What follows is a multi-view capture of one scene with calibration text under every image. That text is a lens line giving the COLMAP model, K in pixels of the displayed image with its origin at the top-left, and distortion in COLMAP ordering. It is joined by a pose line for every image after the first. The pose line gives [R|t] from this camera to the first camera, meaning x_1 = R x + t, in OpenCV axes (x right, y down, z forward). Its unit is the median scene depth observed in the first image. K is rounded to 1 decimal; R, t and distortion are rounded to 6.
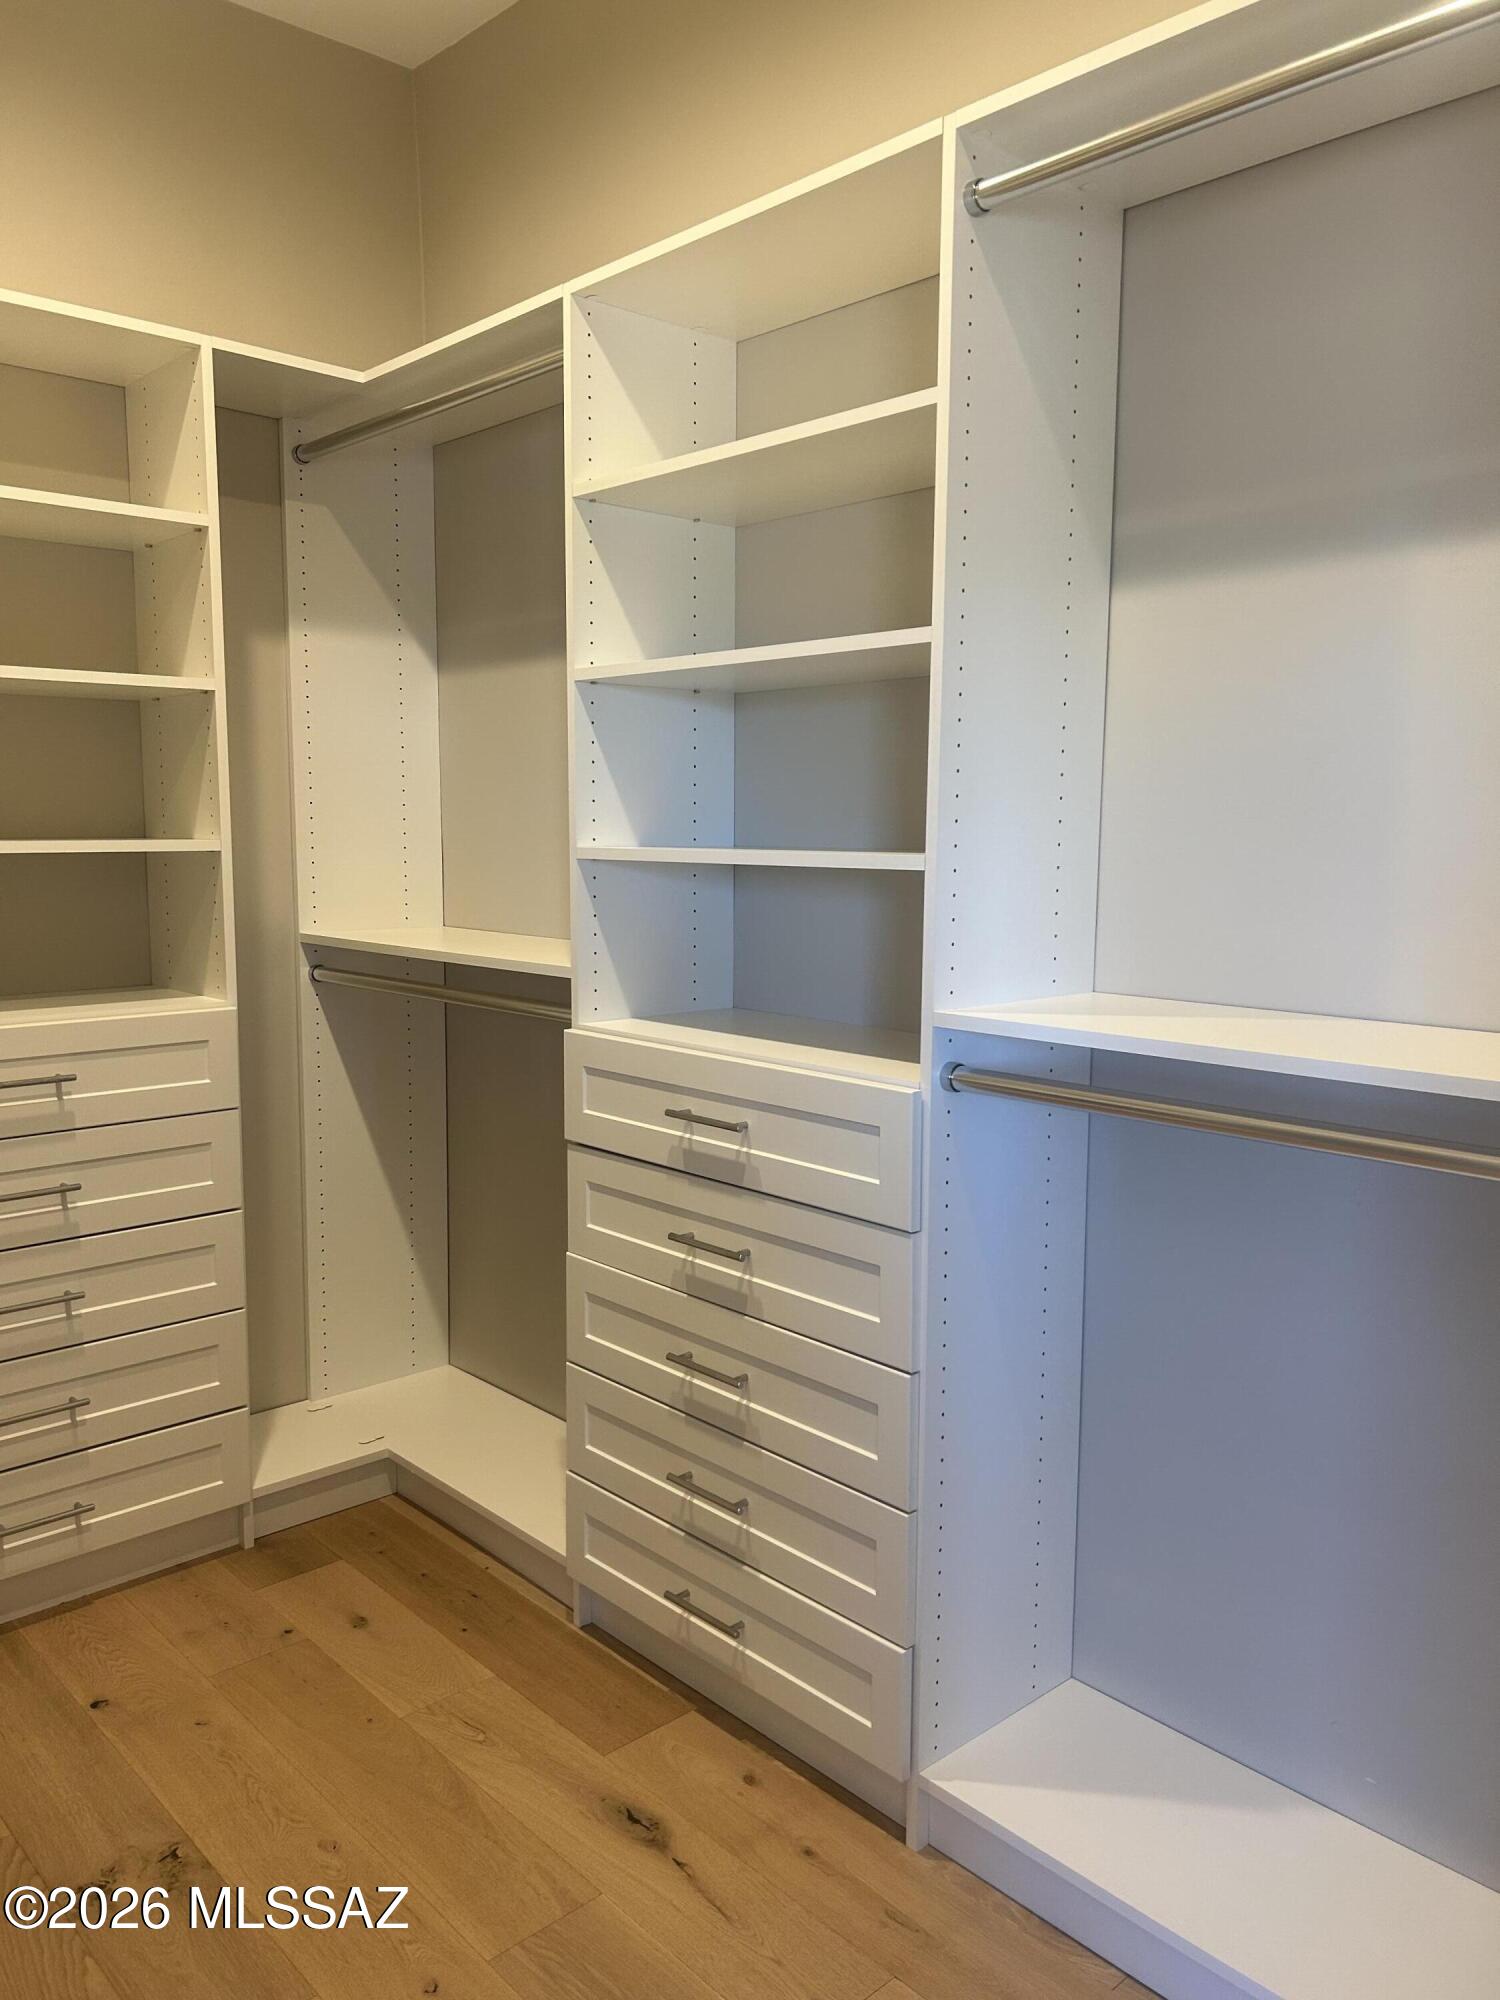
lens RADIAL K [[1504.2, 0, 747.9], [0, 1504.2, 996.8], [0, 0, 1]] dist [0.014930, -0.038261]
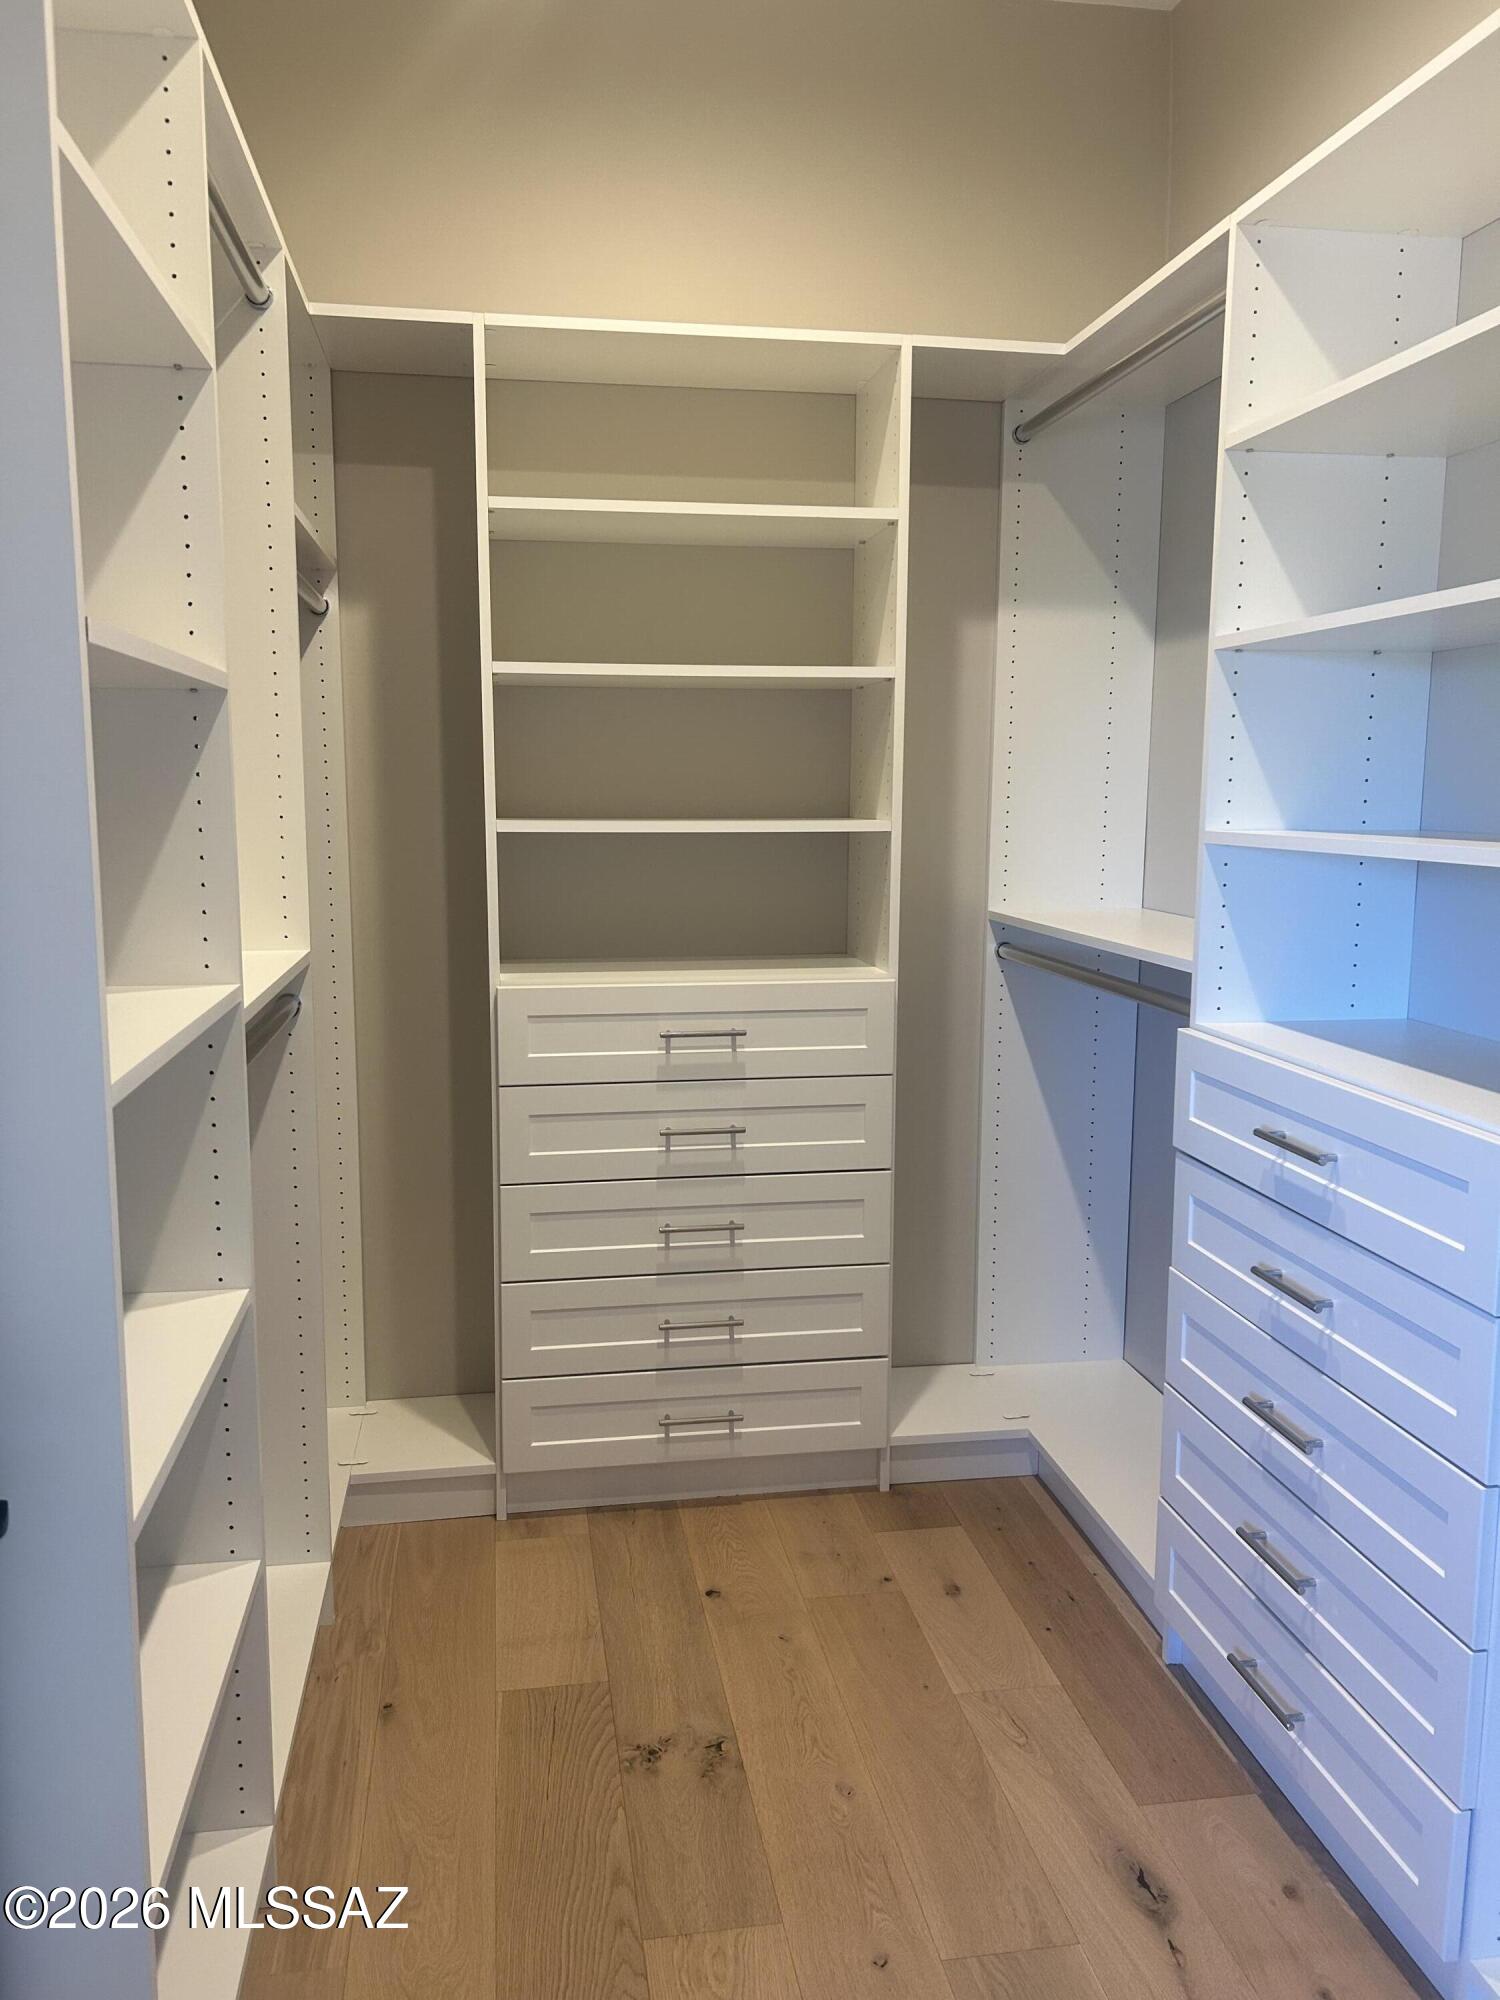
lens RADIAL K [[1504.2, 0, 739.0], [0, 1504.2, 991.0], [0, 0, 1]] dist [0.014930, -0.038261]
pose [[0.825143, 0.072648, -0.560234, 0.167451], [-0.062570, 0.997348, 0.037175, -0.018000], [0.561449, 0.004379, 0.827500, 0.075750]]
